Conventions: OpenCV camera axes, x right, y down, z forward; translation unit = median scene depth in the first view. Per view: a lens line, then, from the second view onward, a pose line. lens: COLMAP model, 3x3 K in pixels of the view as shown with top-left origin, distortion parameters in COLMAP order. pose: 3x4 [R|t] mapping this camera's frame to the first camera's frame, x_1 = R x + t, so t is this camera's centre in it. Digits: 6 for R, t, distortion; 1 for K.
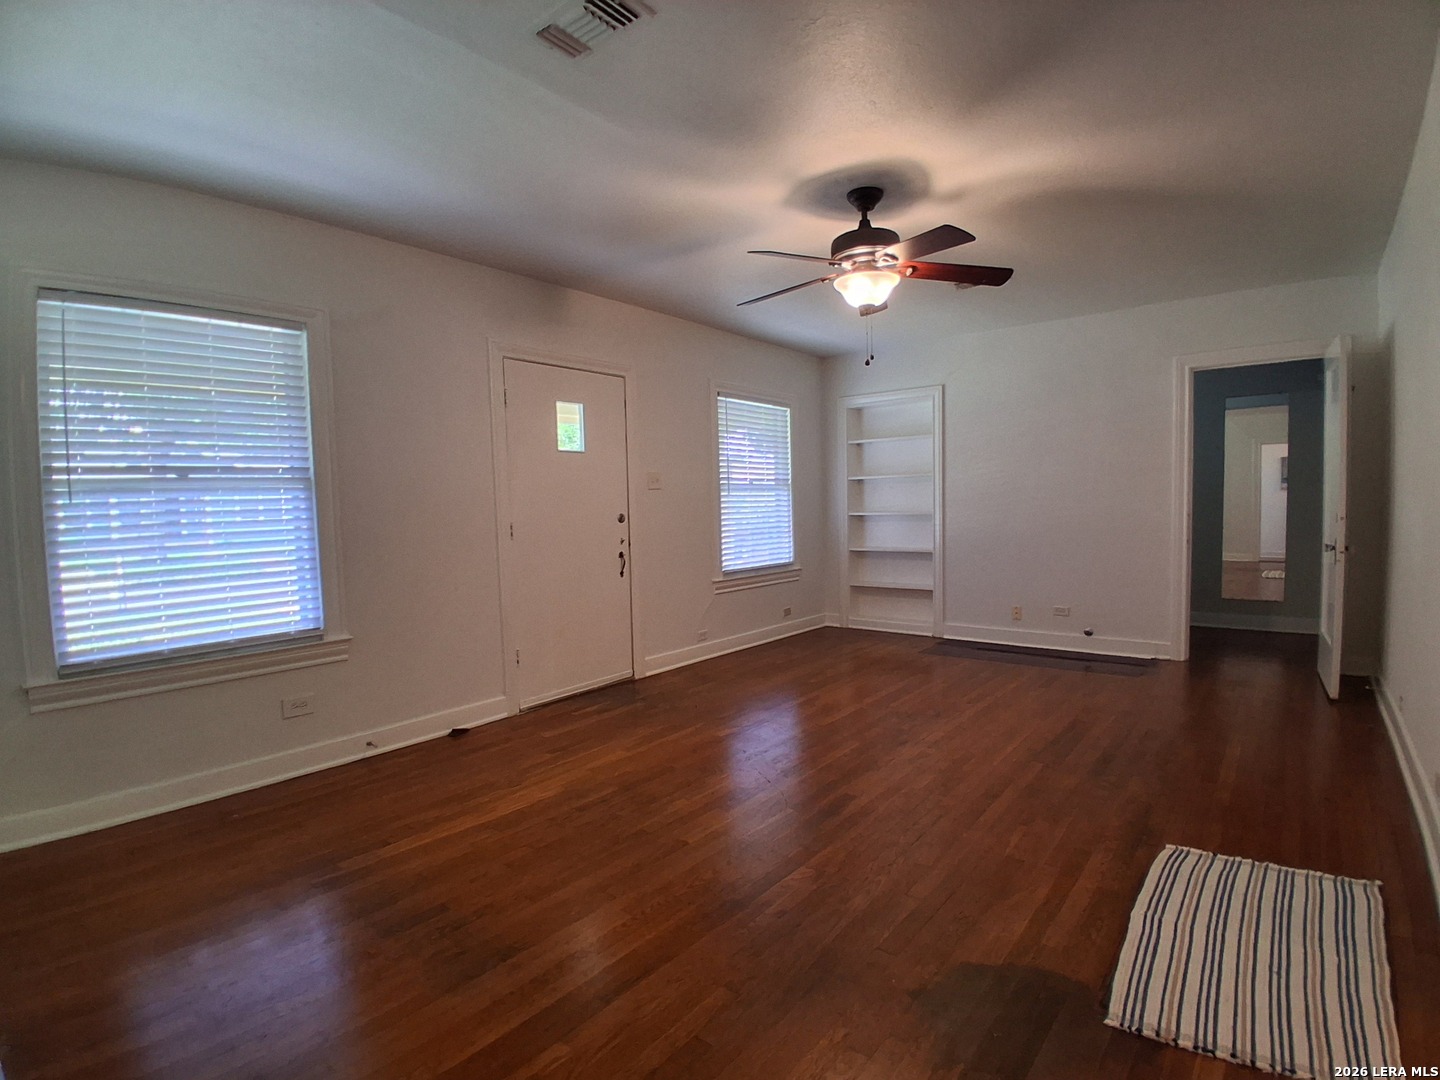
lens RADIAL K [[708.2, 0, 724.3], [0, 708.2, 551.4], [0, 0, 1]] dist [0.011009, -0.046138]
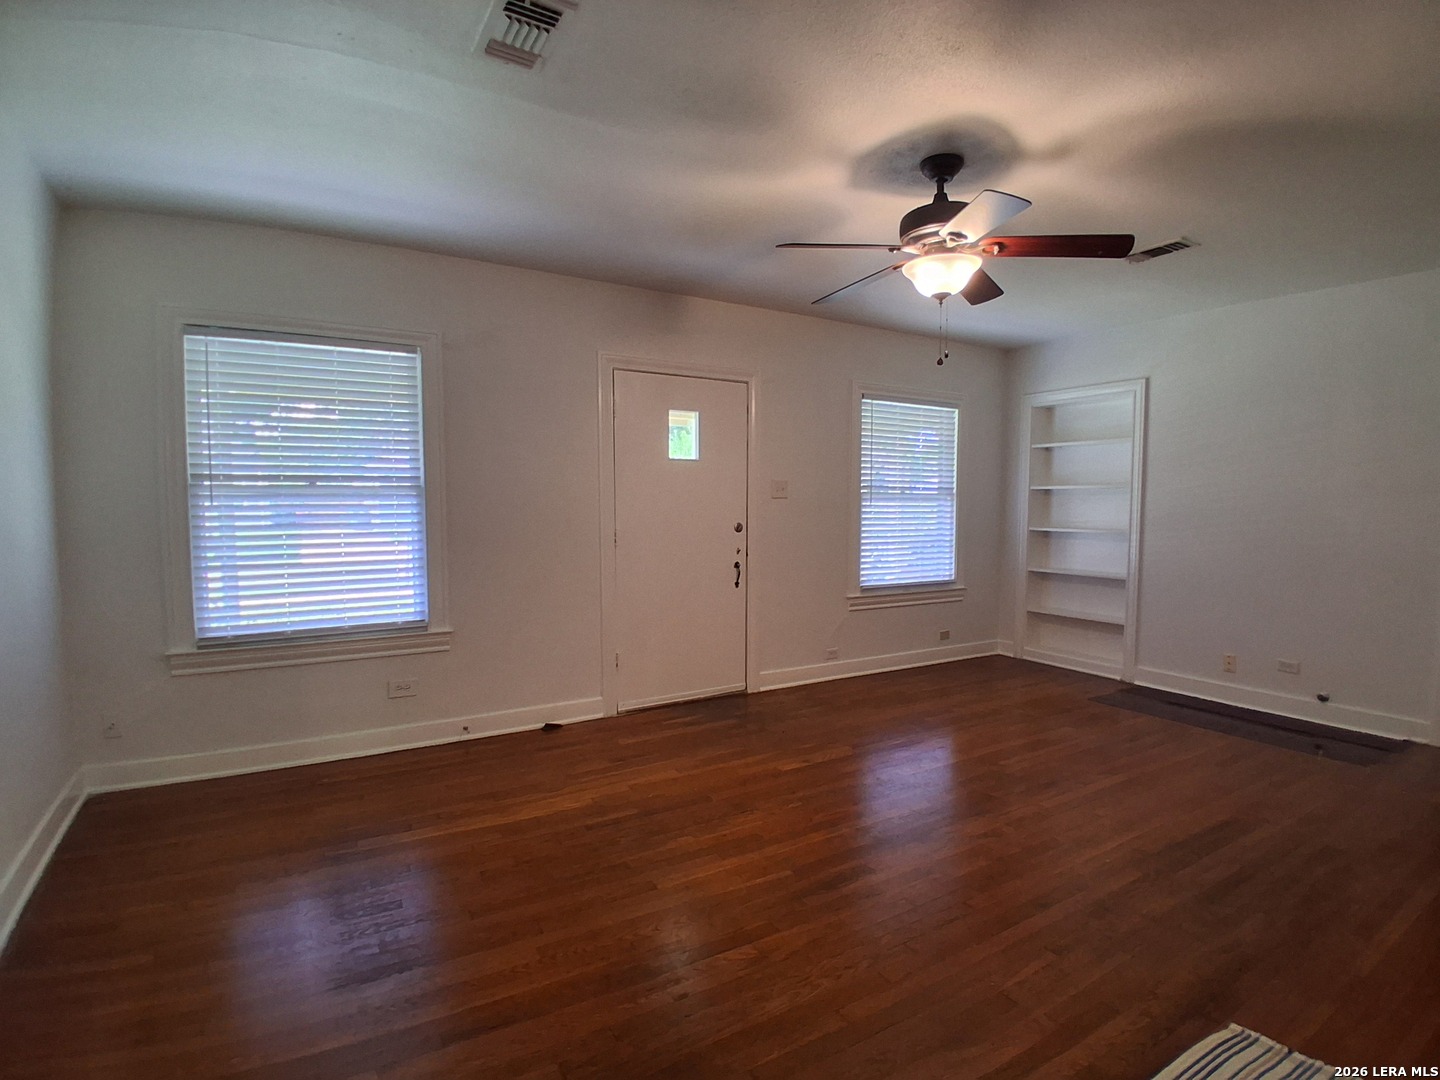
lens RADIAL K [[708.2, 0, 724.3], [0, 708.2, 551.4], [0, 0, 1]] dist [0.011009, -0.046138]
pose [[0.938478, 0.049245, -0.341811, 0.211458], [-0.047866, 0.998776, 0.012474, -0.031070], [0.342007, 0.004654, 0.939686, 0.095033]]
